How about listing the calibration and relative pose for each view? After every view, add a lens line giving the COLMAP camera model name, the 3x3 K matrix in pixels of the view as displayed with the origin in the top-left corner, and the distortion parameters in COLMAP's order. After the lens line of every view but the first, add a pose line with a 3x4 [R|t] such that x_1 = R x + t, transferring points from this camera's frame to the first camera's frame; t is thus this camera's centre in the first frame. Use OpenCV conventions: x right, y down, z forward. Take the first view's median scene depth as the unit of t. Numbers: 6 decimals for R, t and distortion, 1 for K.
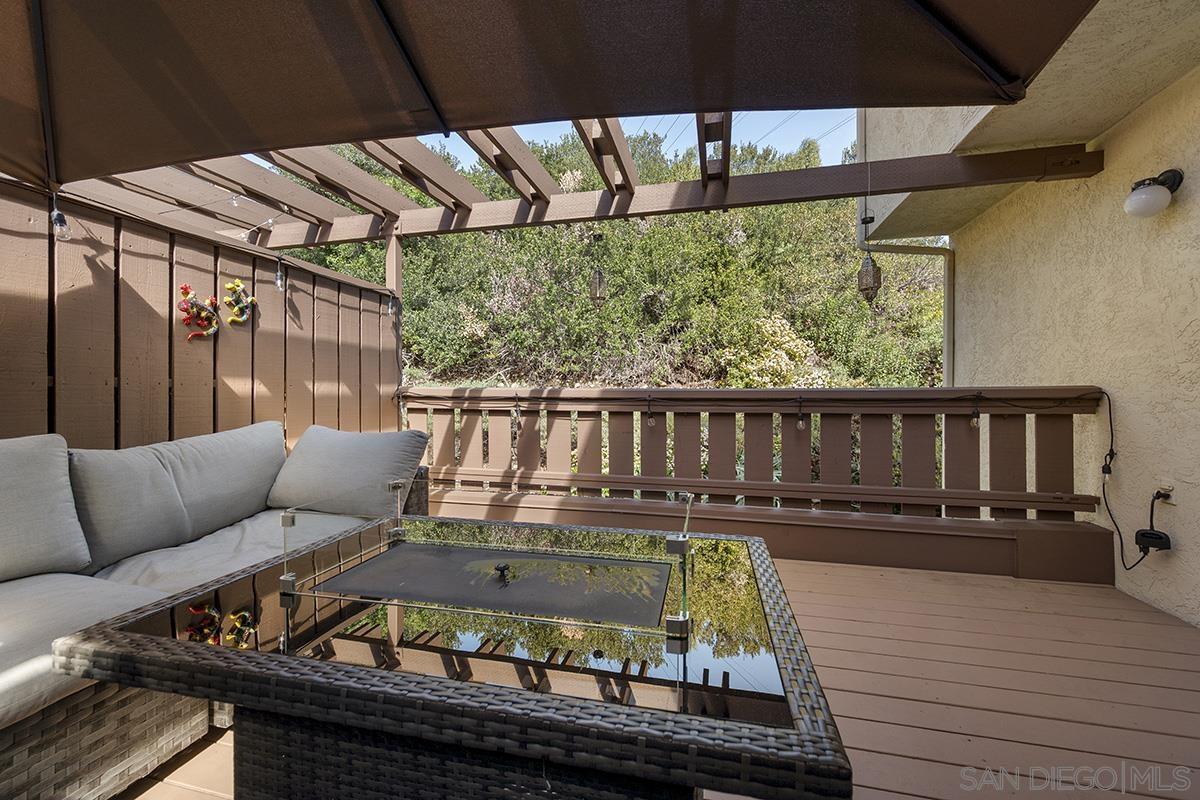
lens RADIAL K [[474.7, 0, 589.8], [0, 474.7, 391.7], [0, 0, 1]] dist [-0.000058, -0.000214]
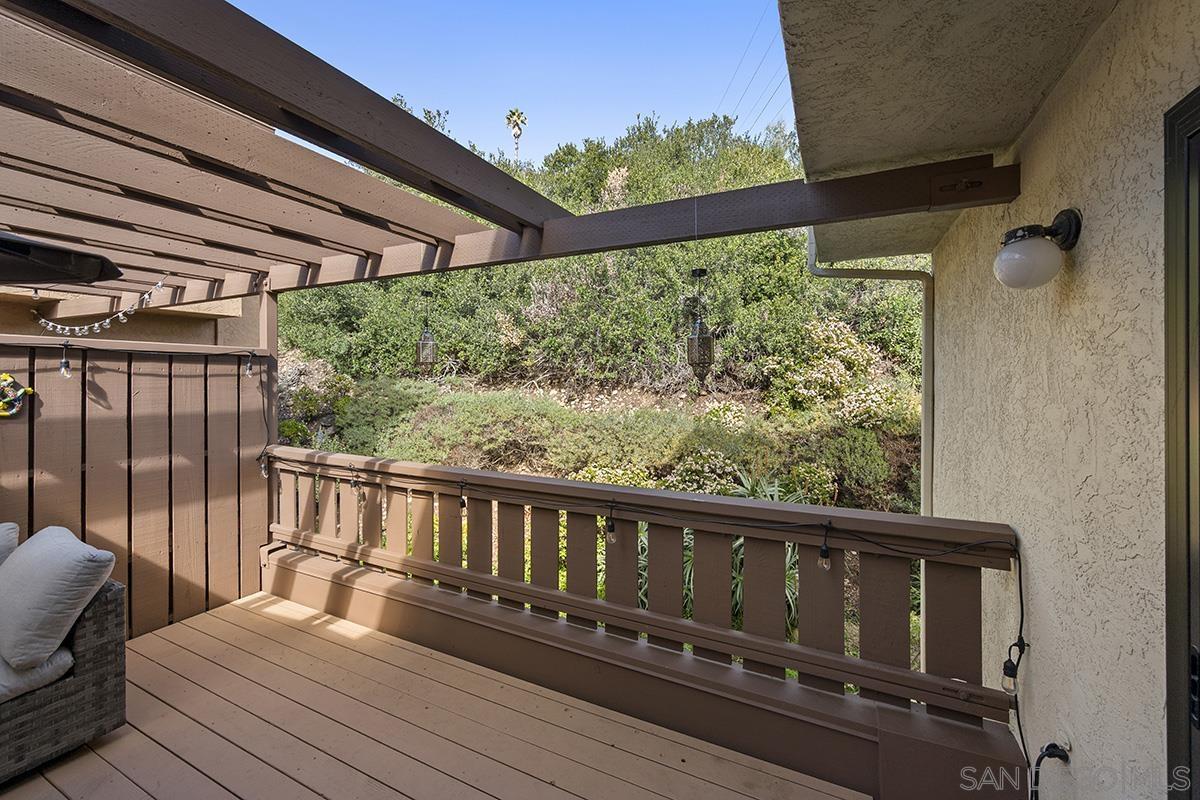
lens RADIAL K [[474.7, 0, 593.7], [0, 474.7, 379.2], [0, 0, 1]] dist [-0.000058, -0.000214]
pose [[0.979315, 0.002005, -0.202333, 0.139424], [-0.001756, 0.999997, 0.001411, -0.046795], [0.202335, -0.001026, 0.979316, 0.054978]]
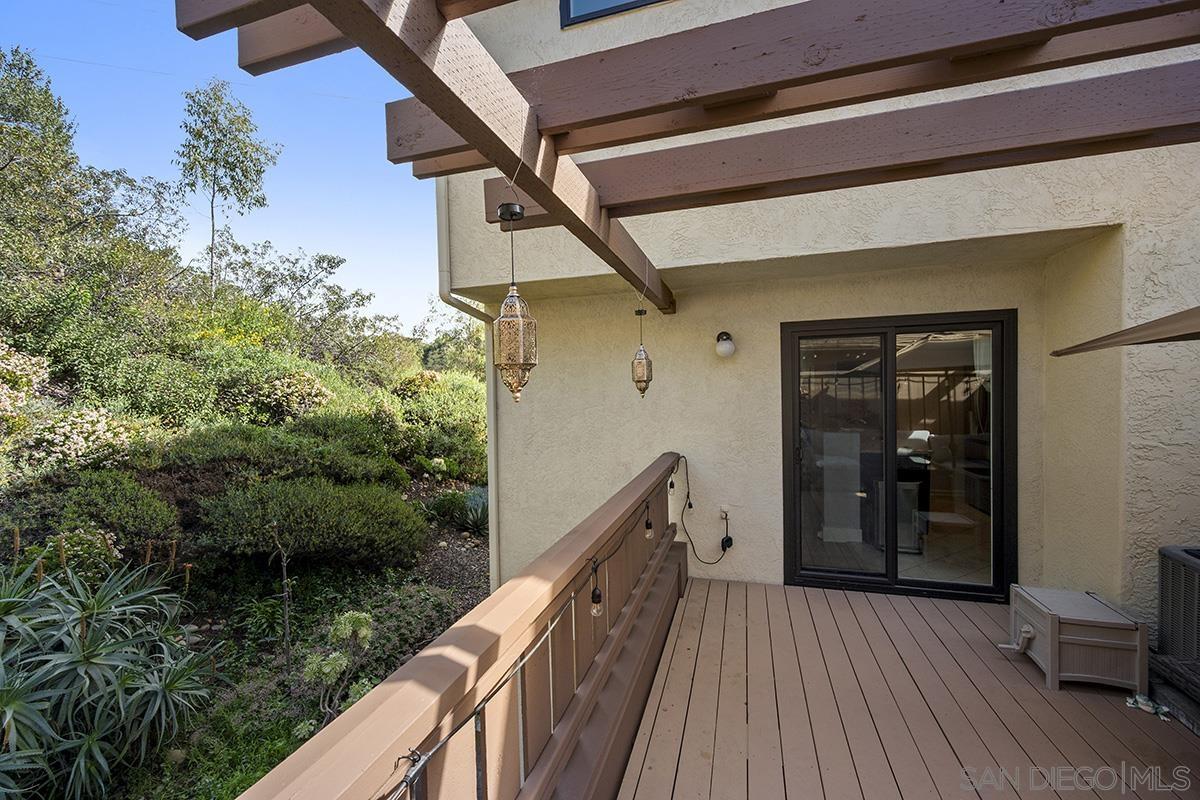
lens RADIAL K [[474.7, 0, 598.6], [0, 474.7, 398.7], [0, 0, 1]] dist [-0.000058, -0.000214]
pose [[0.055458, -0.019524, 0.998270, -0.105424], [0.023349, 0.999561, 0.018252, -0.047755], [-0.998188, 0.022297, 0.055889, 0.250860]]
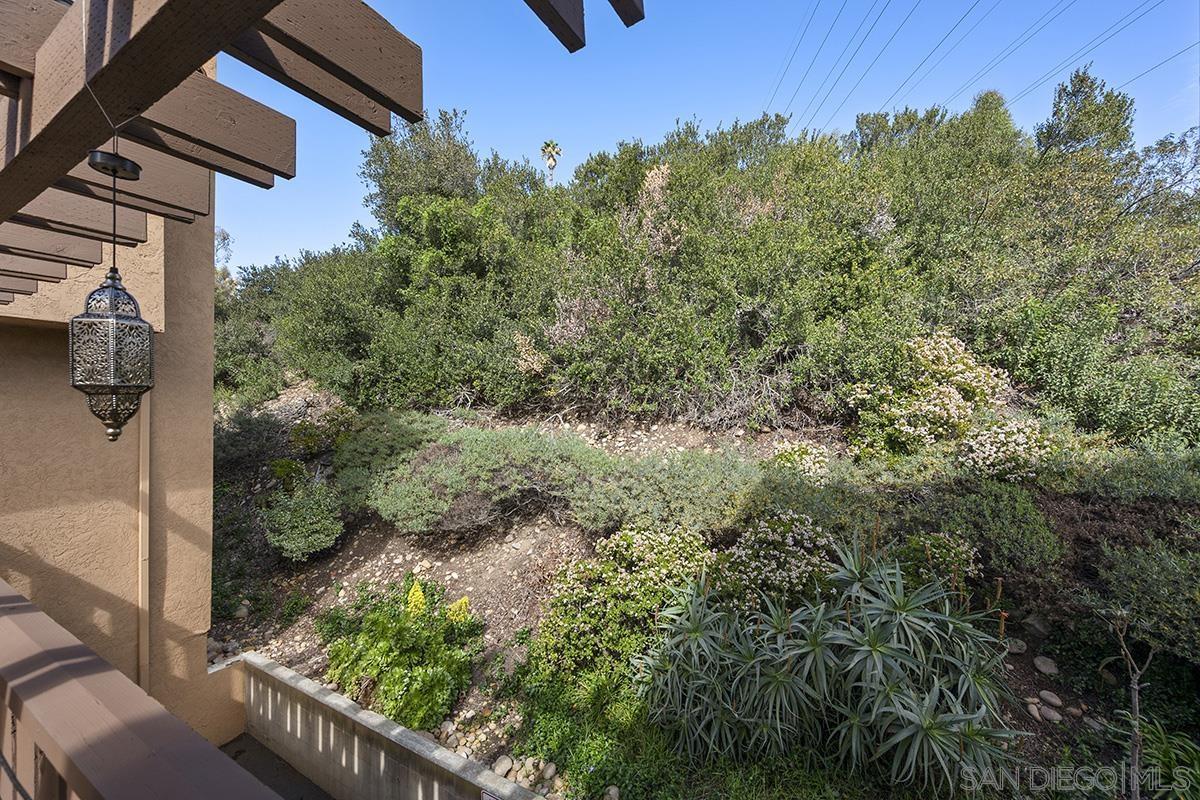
lens RADIAL K [[474.7, 0, 596.7], [0, 474.7, 404.9], [0, 0, 1]] dist [-0.000058, -0.000214]
pose [[0.963583, -0.001092, -0.267407, 0.102927], [-0.001262, 0.999962, -0.008635, -0.050927], [0.267406, 0.008658, 0.963545, 0.223129]]
